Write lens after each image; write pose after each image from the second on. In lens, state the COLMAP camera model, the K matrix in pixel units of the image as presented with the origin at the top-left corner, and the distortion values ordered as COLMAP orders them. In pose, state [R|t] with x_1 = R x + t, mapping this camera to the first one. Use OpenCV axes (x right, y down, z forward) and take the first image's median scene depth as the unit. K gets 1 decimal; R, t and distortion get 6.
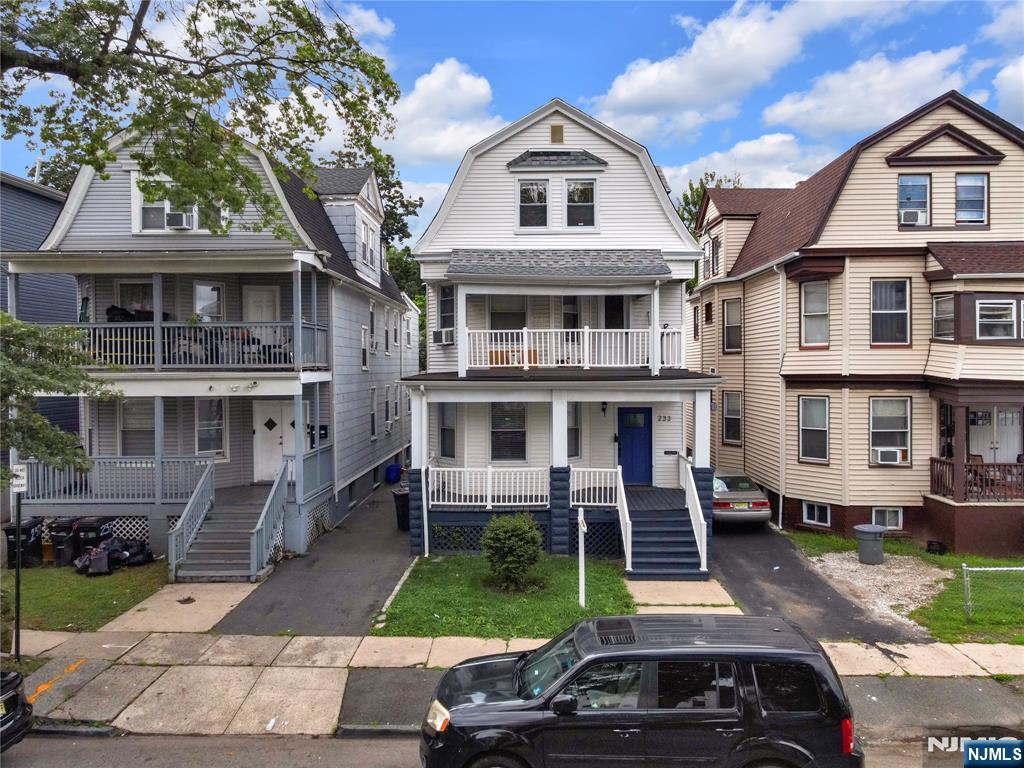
lens RADIAL K [[746.9, 0, 510.0], [0, 746.9, 381.4], [0, 0, 1]] dist [0.013972, 0.010628]
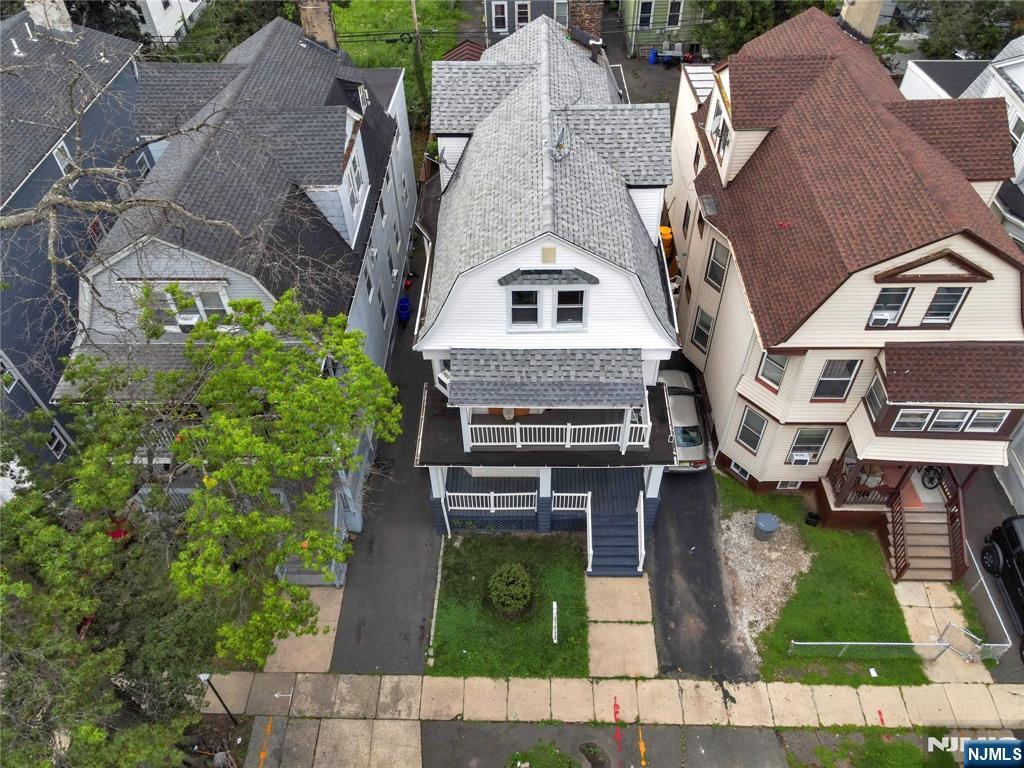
lens RADIAL K [[746.9, 0, 510.0], [0, 746.9, 381.4], [0, 0, 1]] dist [0.013972, 0.010628]
pose [[0.999853, -0.015909, -0.006445, 0.016474], [0.015766, 0.702772, 0.711240, -0.962137], [-0.006786, -0.711237, 0.702919, 0.206560]]
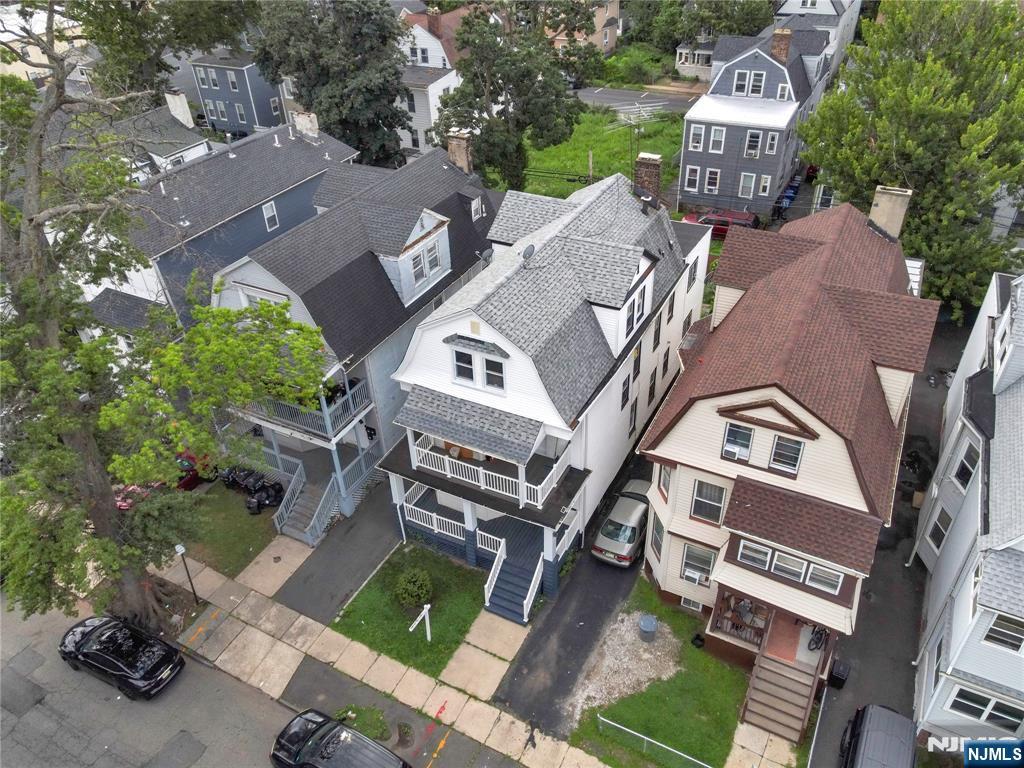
lens RADIAL K [[746.9, 0, 510.0], [0, 746.9, 381.4], [0, 0, 1]] dist [0.013972, 0.010628]
pose [[0.896988, 0.236271, -0.373615, 0.666083], [0.022224, 0.820007, 0.571922, -1.059214], [0.441496, -0.521310, 0.730286, 0.020260]]
